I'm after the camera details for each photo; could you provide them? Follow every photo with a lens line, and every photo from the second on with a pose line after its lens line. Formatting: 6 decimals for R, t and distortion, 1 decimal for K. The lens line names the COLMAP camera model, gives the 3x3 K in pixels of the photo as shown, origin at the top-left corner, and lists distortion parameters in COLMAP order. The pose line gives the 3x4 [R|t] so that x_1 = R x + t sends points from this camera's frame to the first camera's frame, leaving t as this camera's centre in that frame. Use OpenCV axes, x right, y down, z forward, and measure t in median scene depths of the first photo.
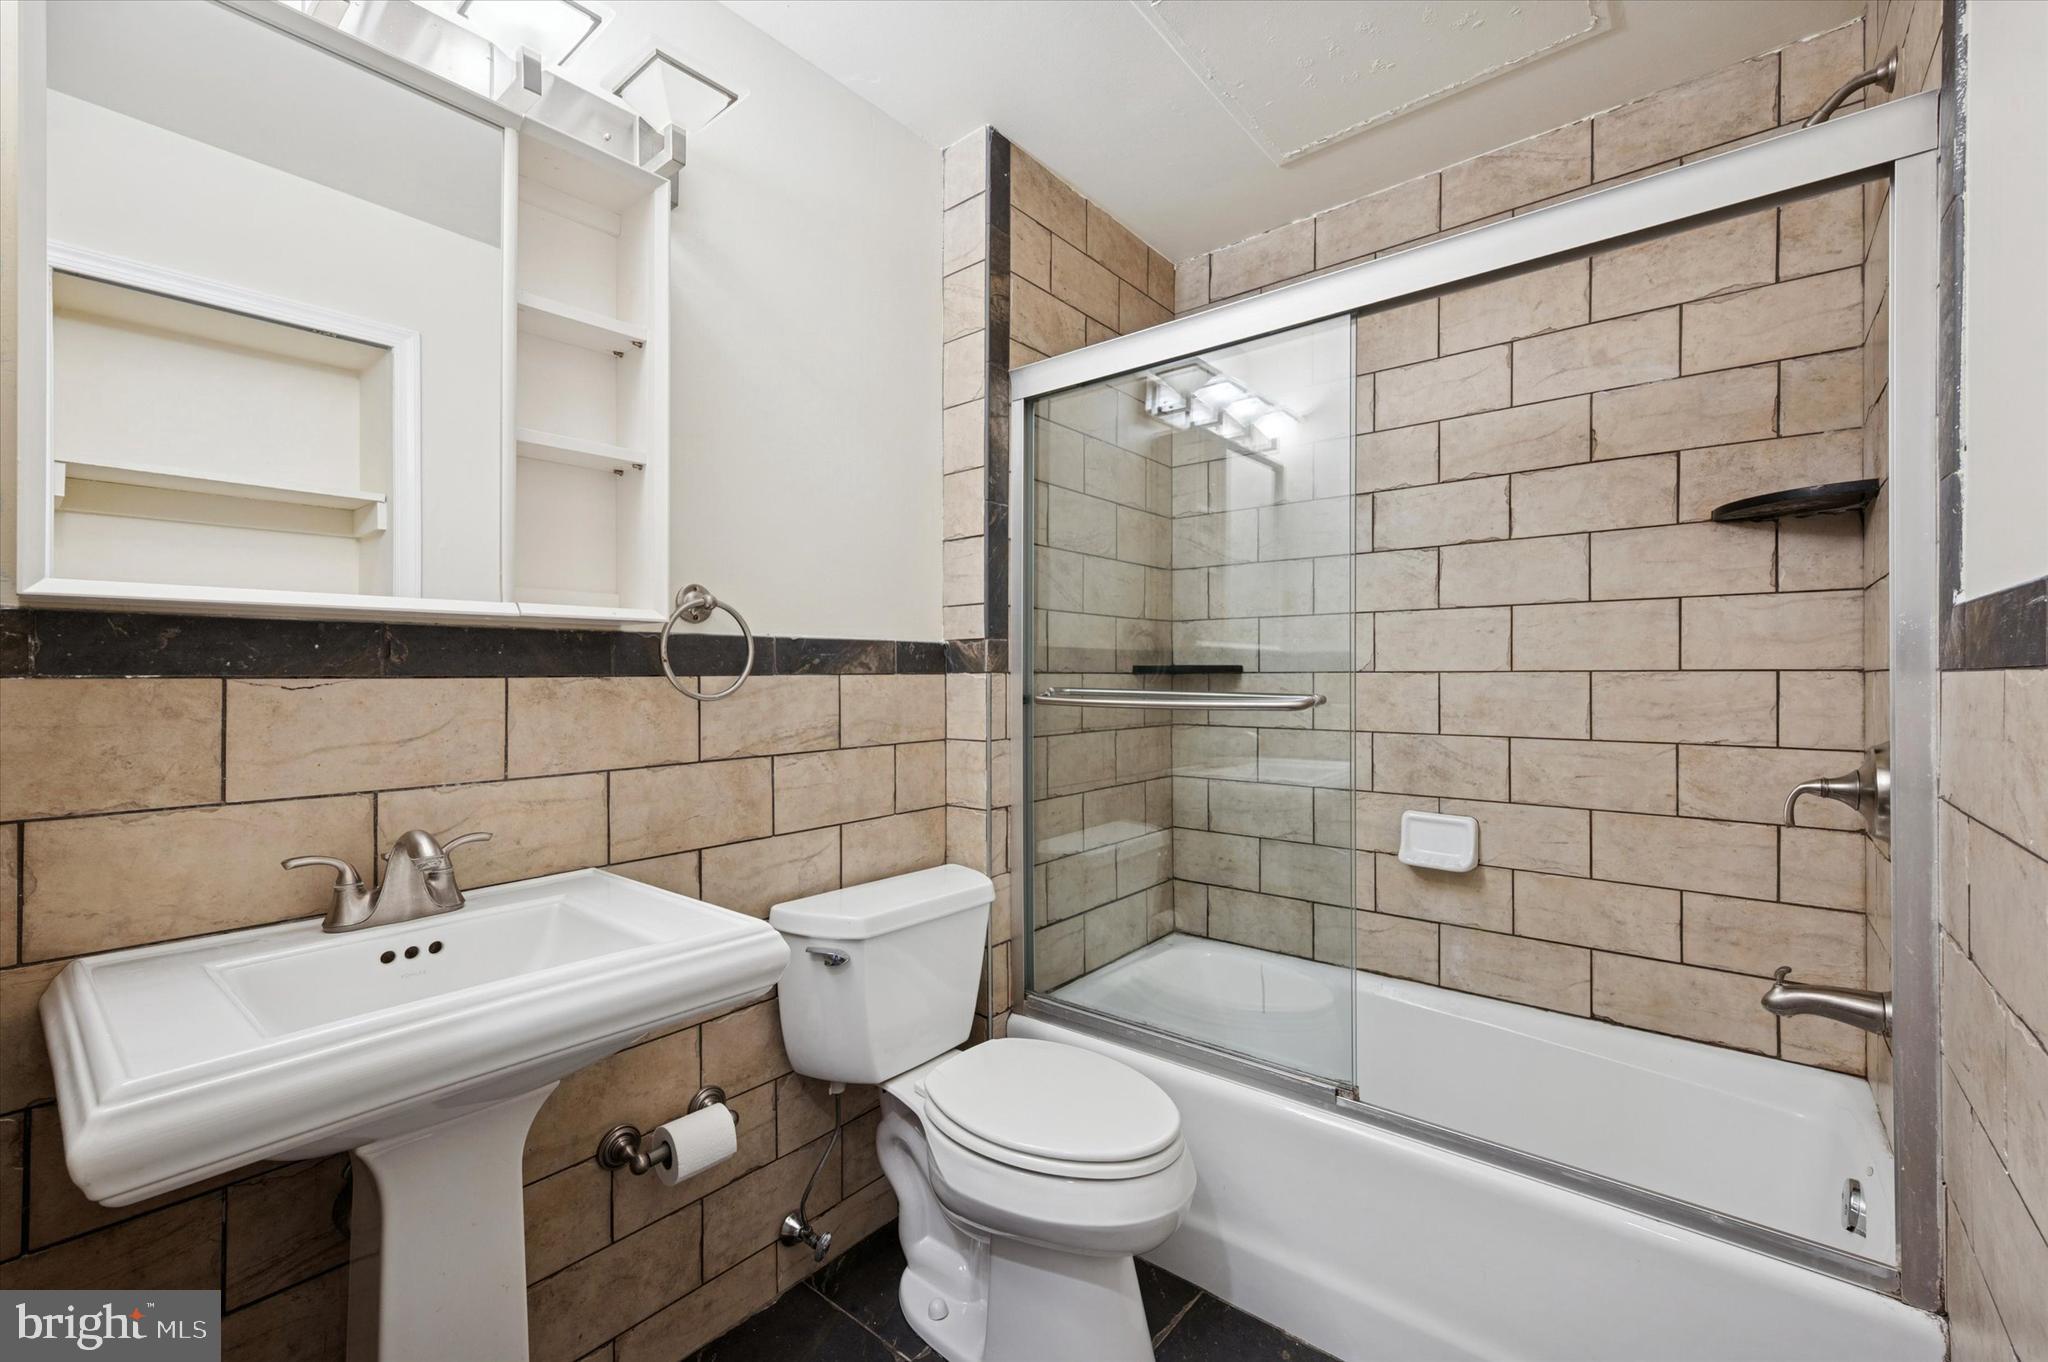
lens RADIAL K [[849.4, 0, 1075.7], [0, 849.4, 681.4], [0, 0, 1]] dist [0.009559, 0.003632]
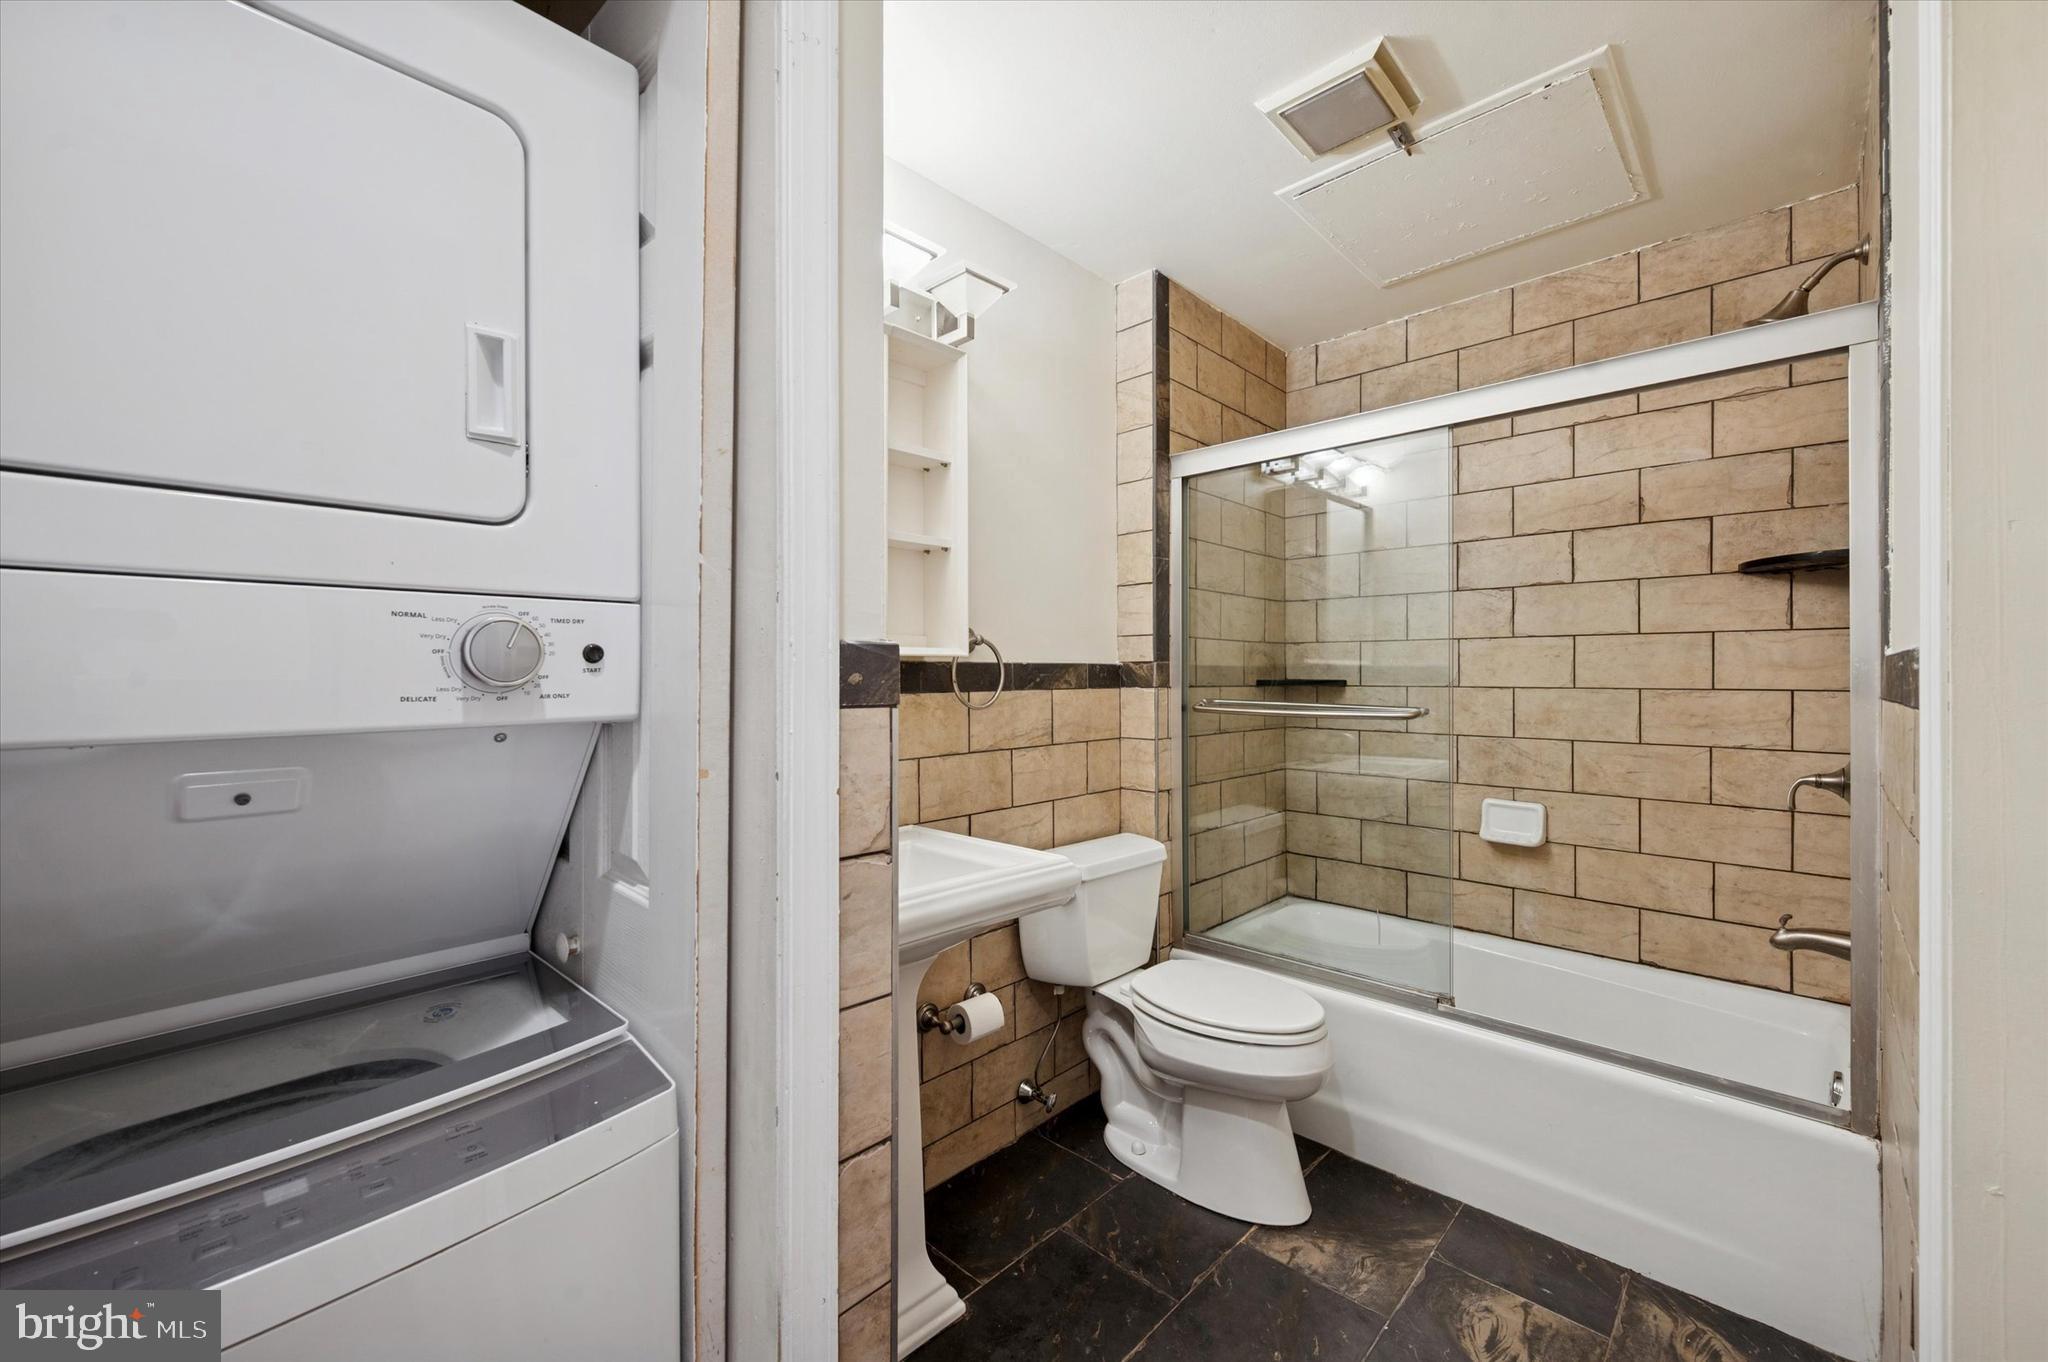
lens RADIAL K [[845.5, 0, 1040.9], [0, 845.5, 673.3], [0, 0, 1]] dist [0.001243, 0.000413]
pose [[0.996217, 0.003138, -0.086842, -0.173816], [-0.003569, 0.999982, -0.004817, -0.026275], [0.086825, 0.005109, 0.996210, -0.330702]]
